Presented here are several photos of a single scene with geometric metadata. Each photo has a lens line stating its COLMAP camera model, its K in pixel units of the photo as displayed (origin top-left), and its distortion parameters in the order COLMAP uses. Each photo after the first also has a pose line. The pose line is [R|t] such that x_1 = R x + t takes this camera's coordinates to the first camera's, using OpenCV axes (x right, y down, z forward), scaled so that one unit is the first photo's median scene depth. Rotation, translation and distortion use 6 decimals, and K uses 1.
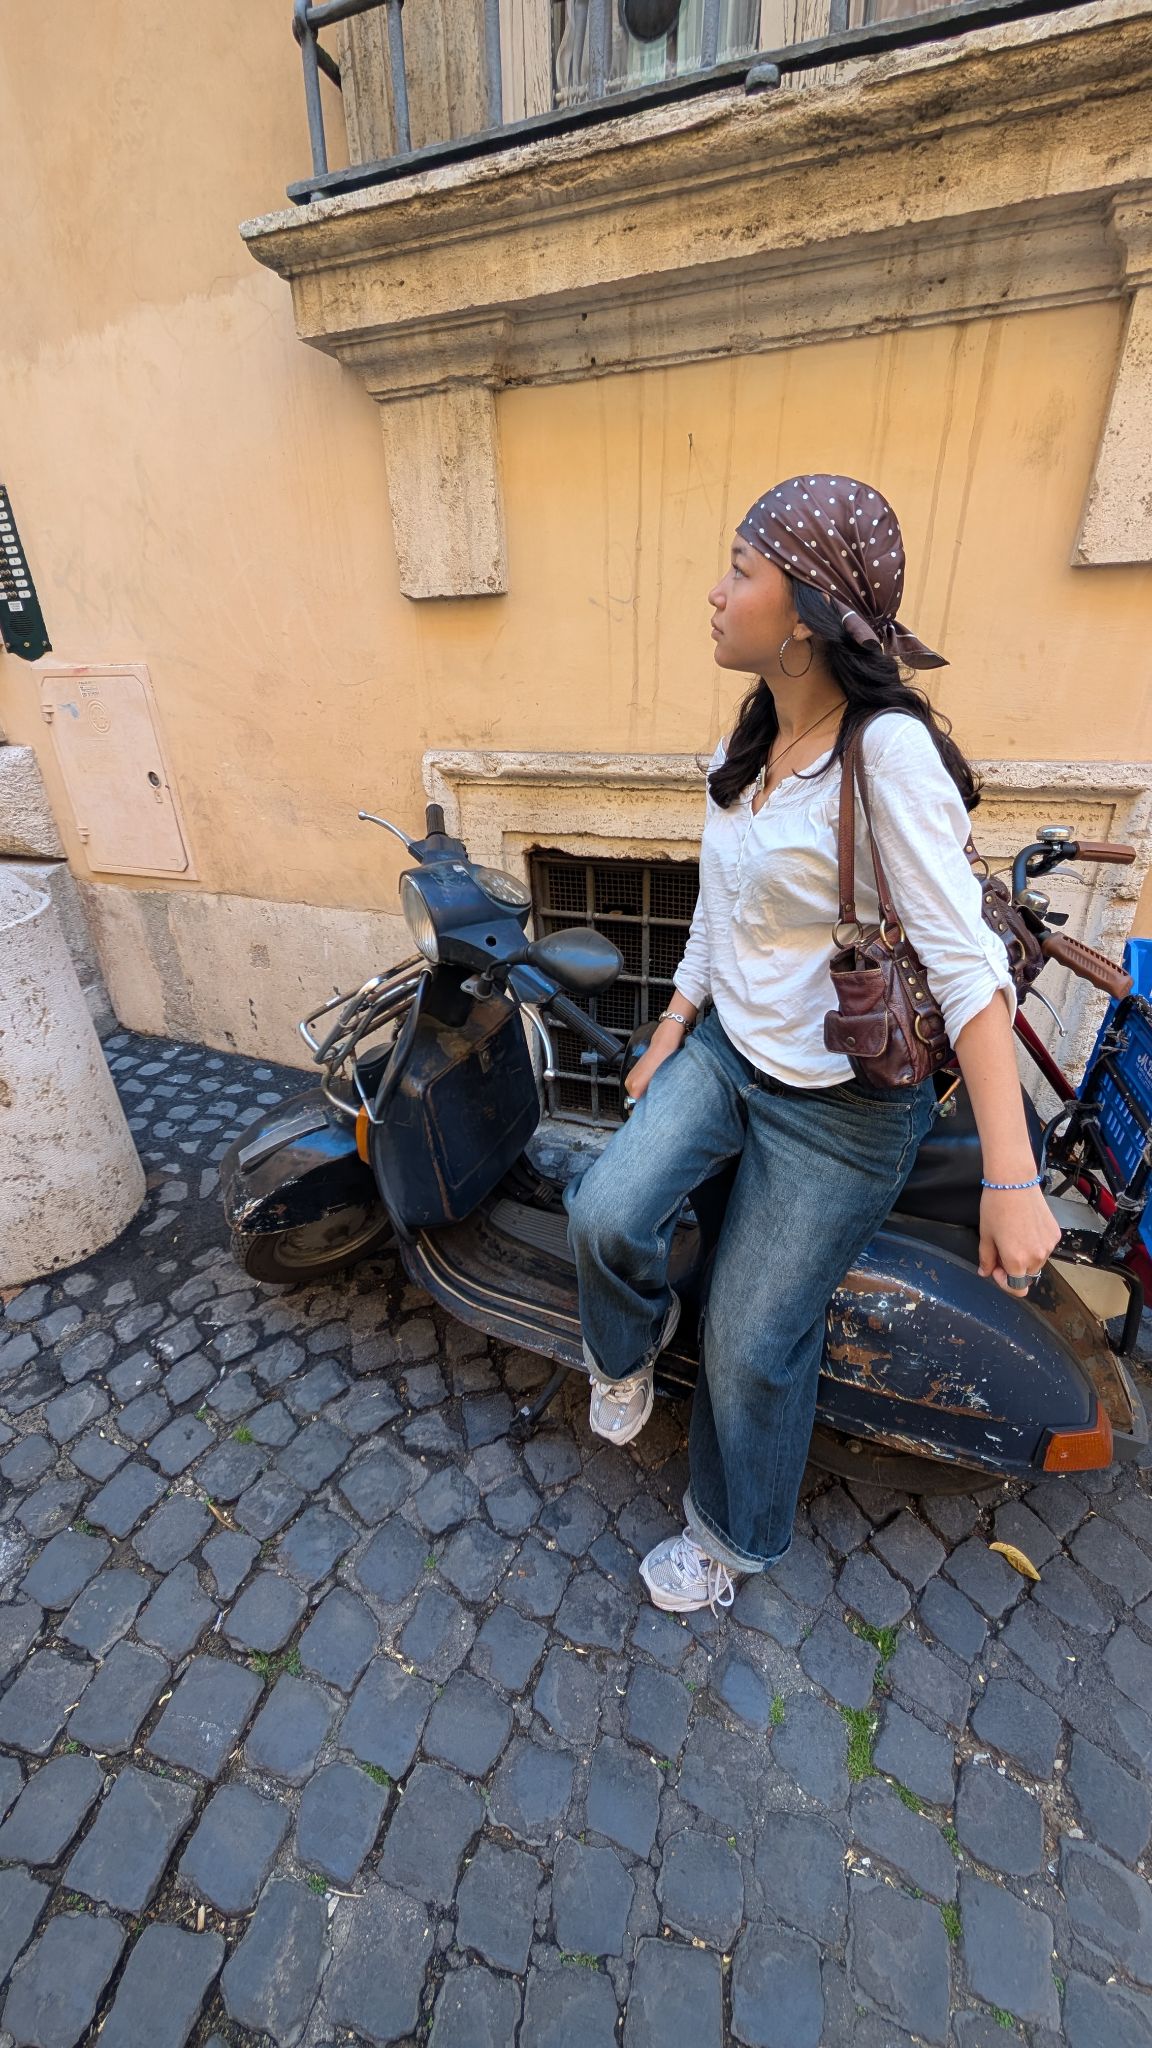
lens RADIAL K [[760.5, 0, 567.7], [0, 760.5, 1024.1], [0, 0, 1]] dist [-0.005877, 0.000358]
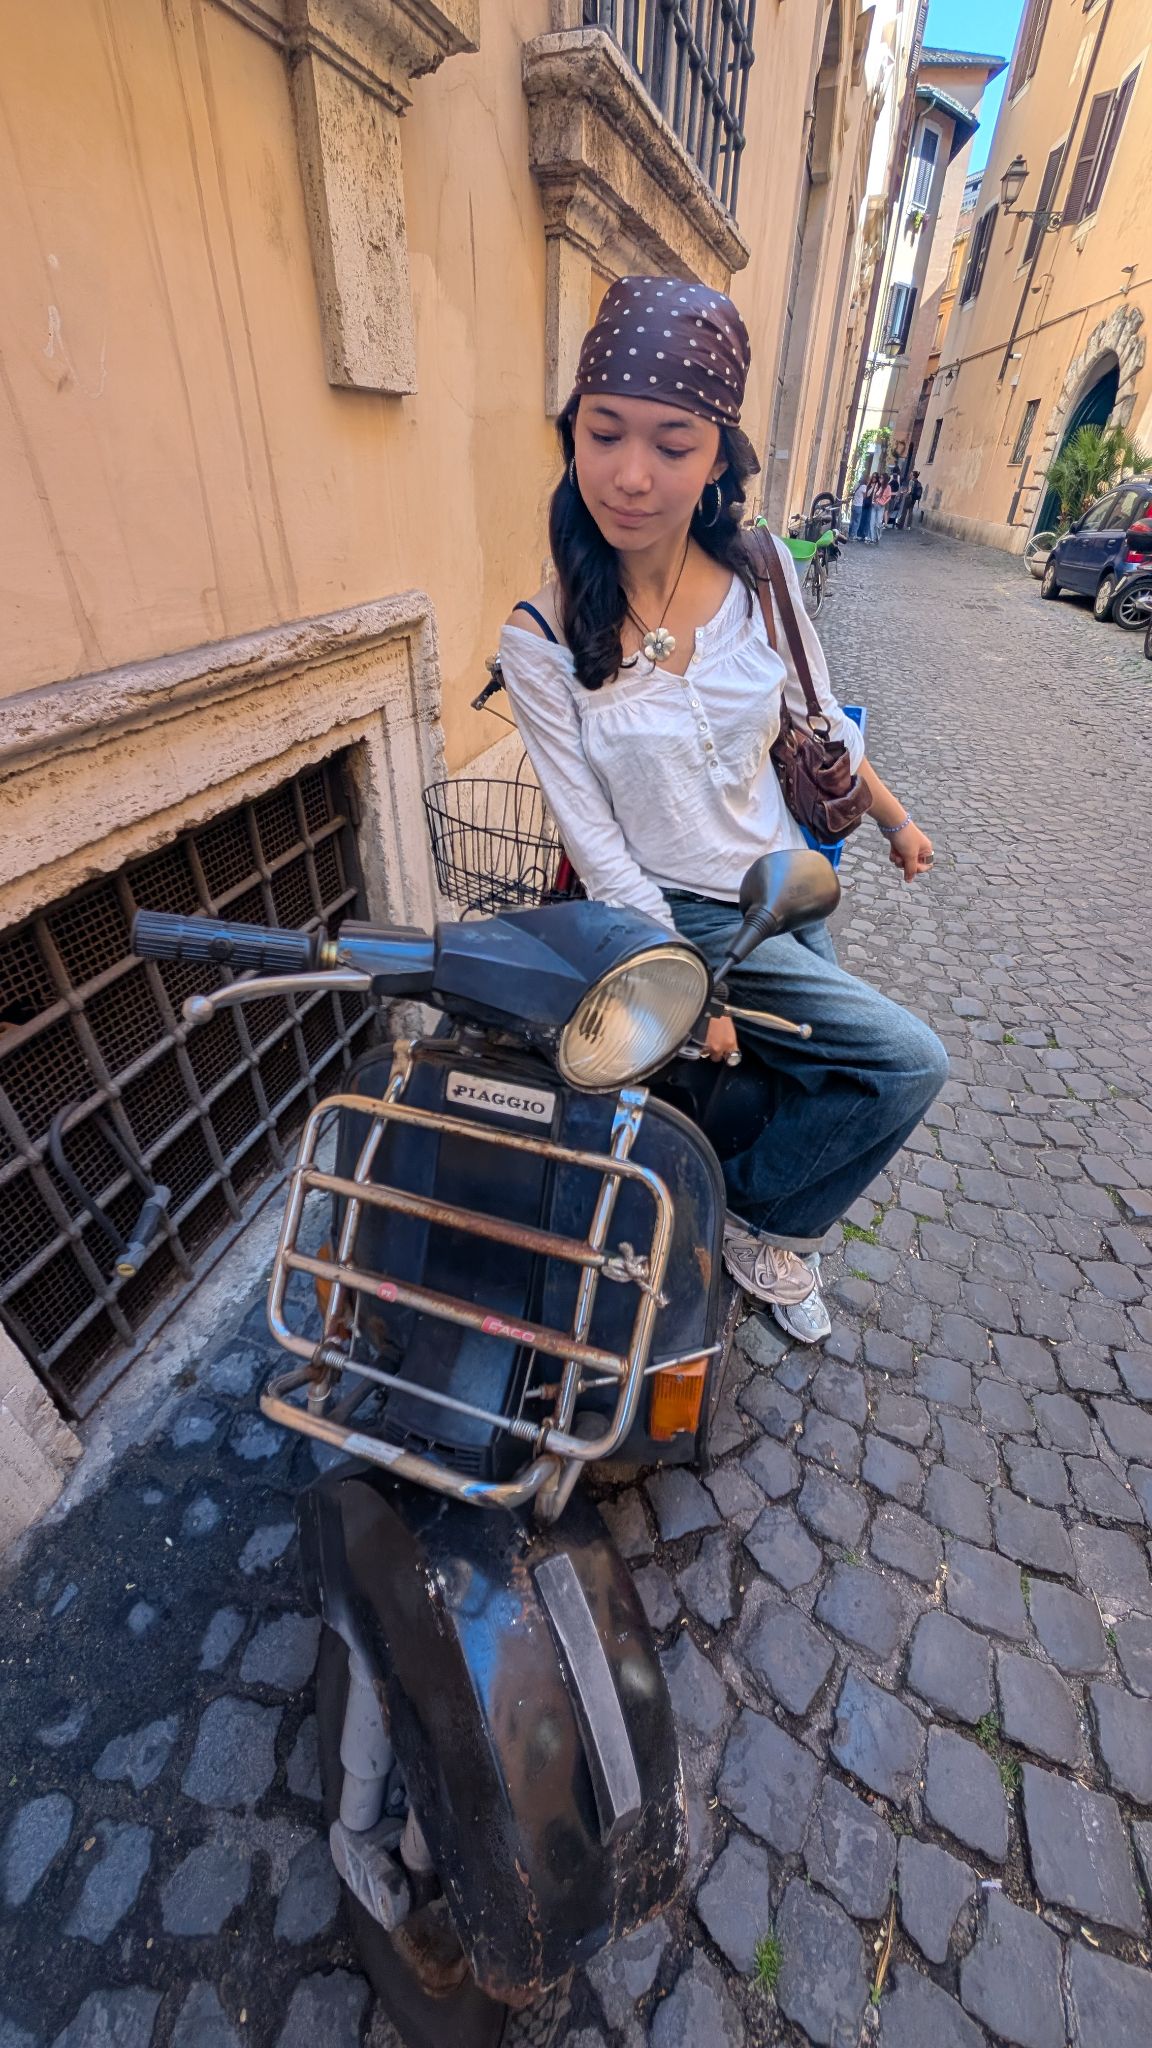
lens RADIAL K [[768.1, 0, 536.5], [0, 768.1, 1015.7], [0, 0, 1]] dist [-0.020106, 0.003732]
pose [[0.005836, -0.557967, 0.829842, -0.511459], [0.443873, 0.745068, 0.497846, -0.356255], [-0.896071, 0.365439, 0.252015, 0.771933]]
